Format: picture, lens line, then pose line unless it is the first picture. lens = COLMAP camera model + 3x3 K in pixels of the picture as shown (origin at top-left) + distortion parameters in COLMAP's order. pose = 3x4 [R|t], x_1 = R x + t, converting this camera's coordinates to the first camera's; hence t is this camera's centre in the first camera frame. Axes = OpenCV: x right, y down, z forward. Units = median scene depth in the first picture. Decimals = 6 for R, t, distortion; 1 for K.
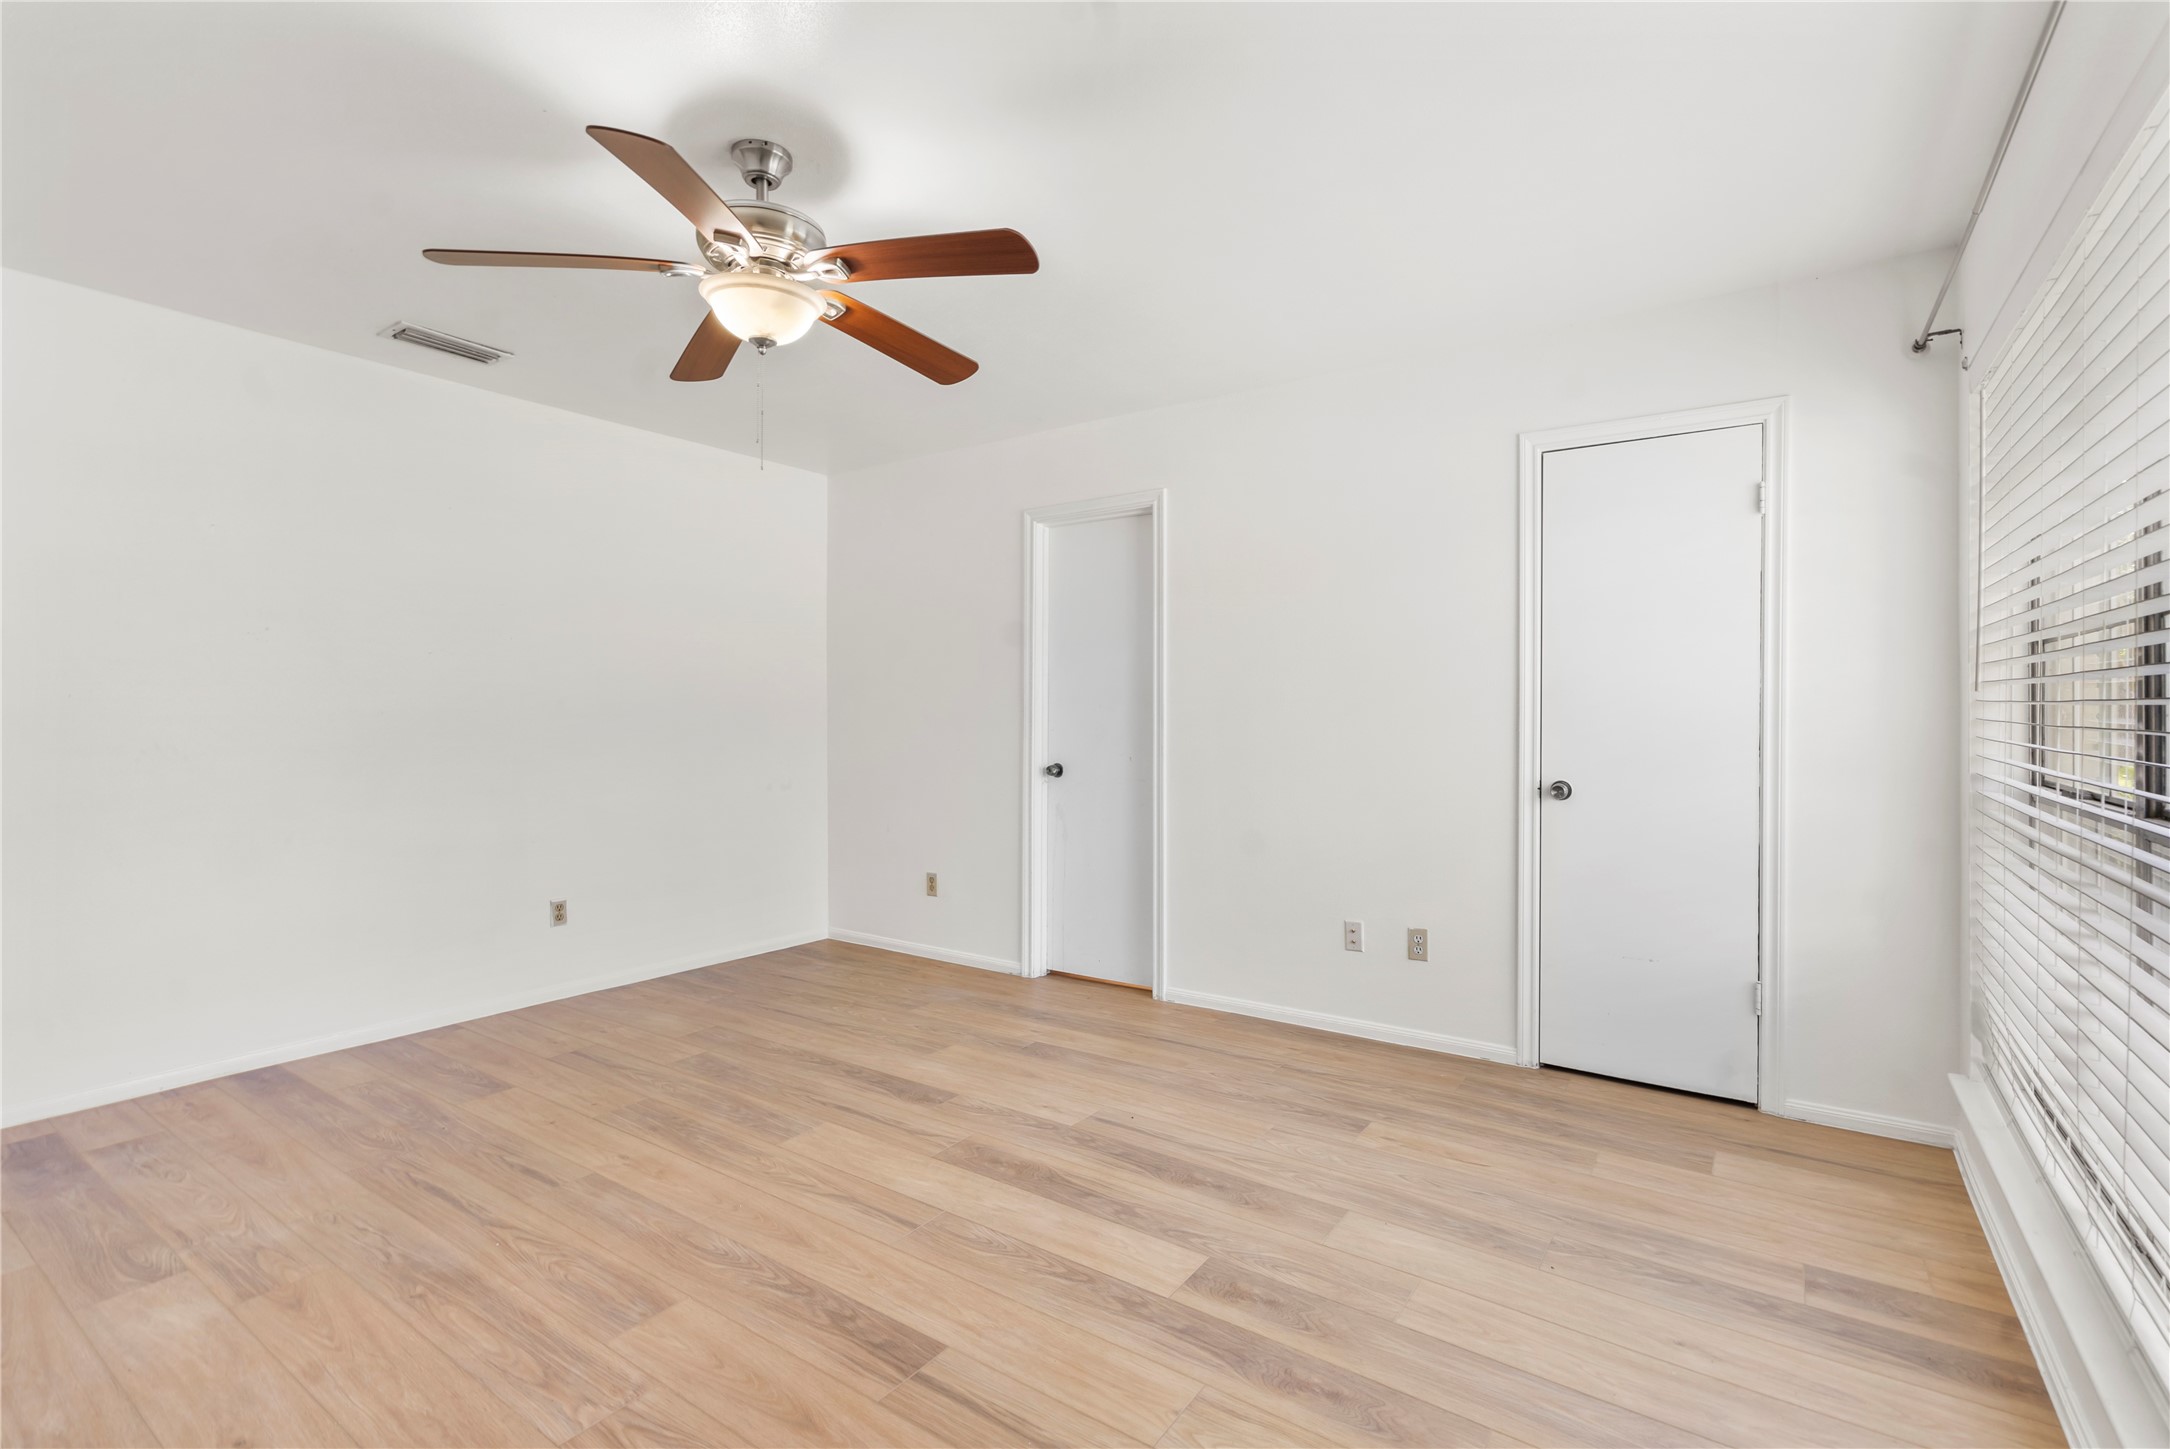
lens RADIAL K [[994.0, 0, 1081.3], [0, 994.0, 708.9], [0, 0, 1]] dist [-0.000358, 0.000727]
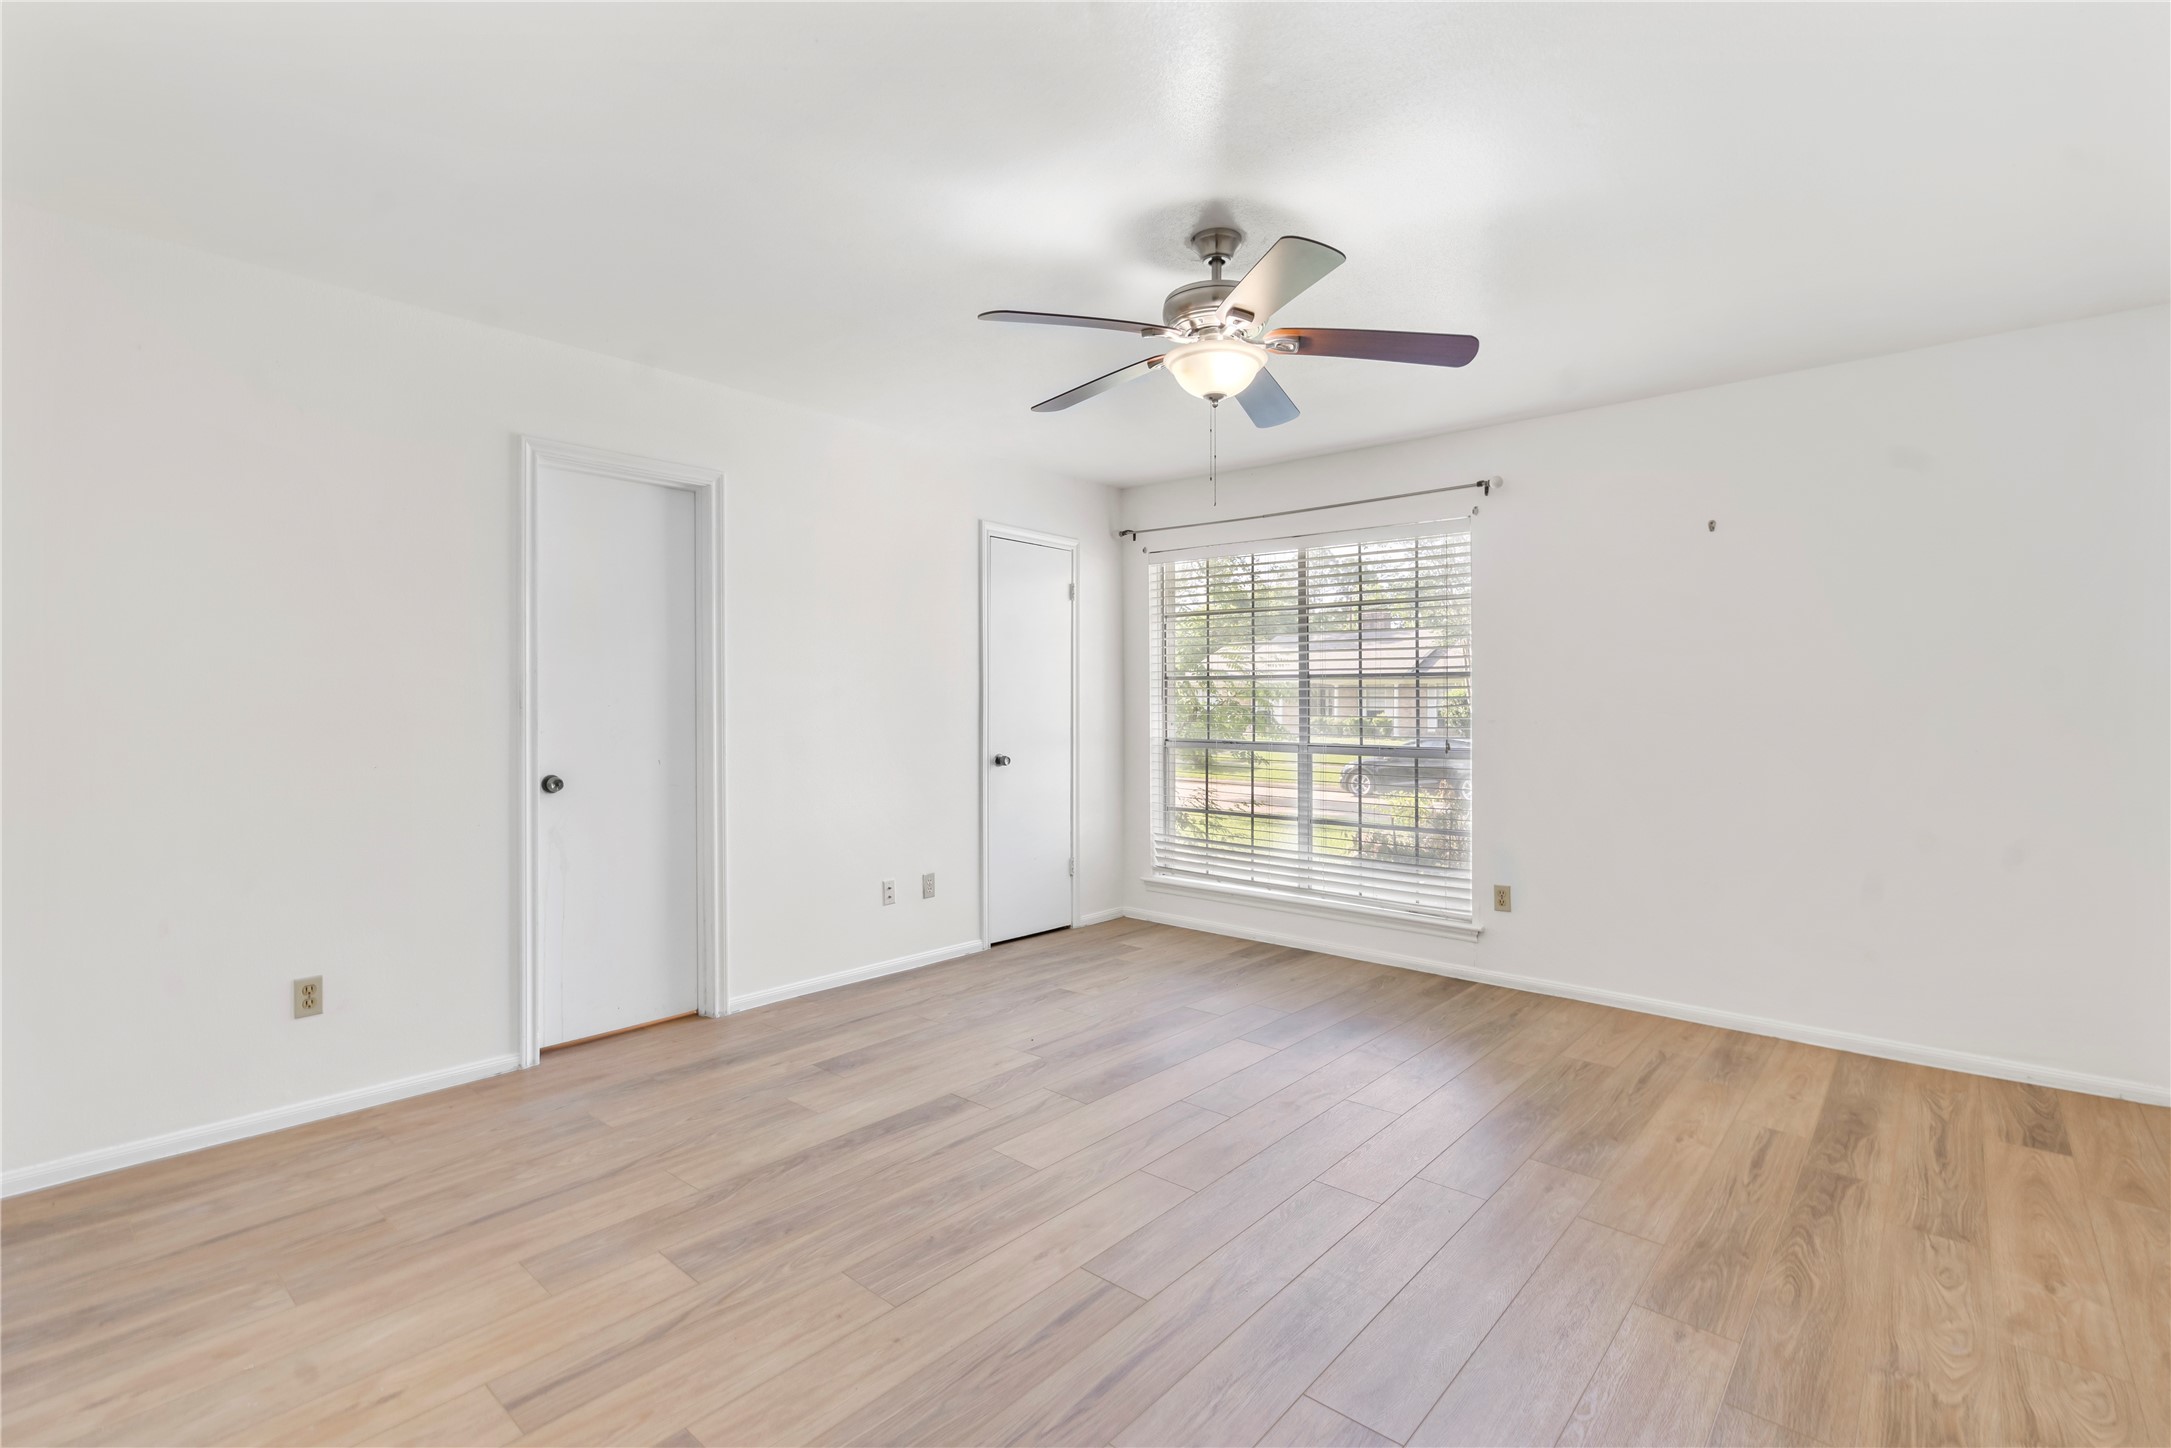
lens RADIAL K [[994.4, 0, 1081.8], [0, 994.4, 708.3], [0, 0, 1]] dist [-0.000358, 0.000727]
pose [[0.108335, 0.000157, 0.994114, -0.987926], [-0.010740, 0.999942, 0.001012, -0.001607], [-0.994056, -0.010786, 0.108330, 0.685102]]
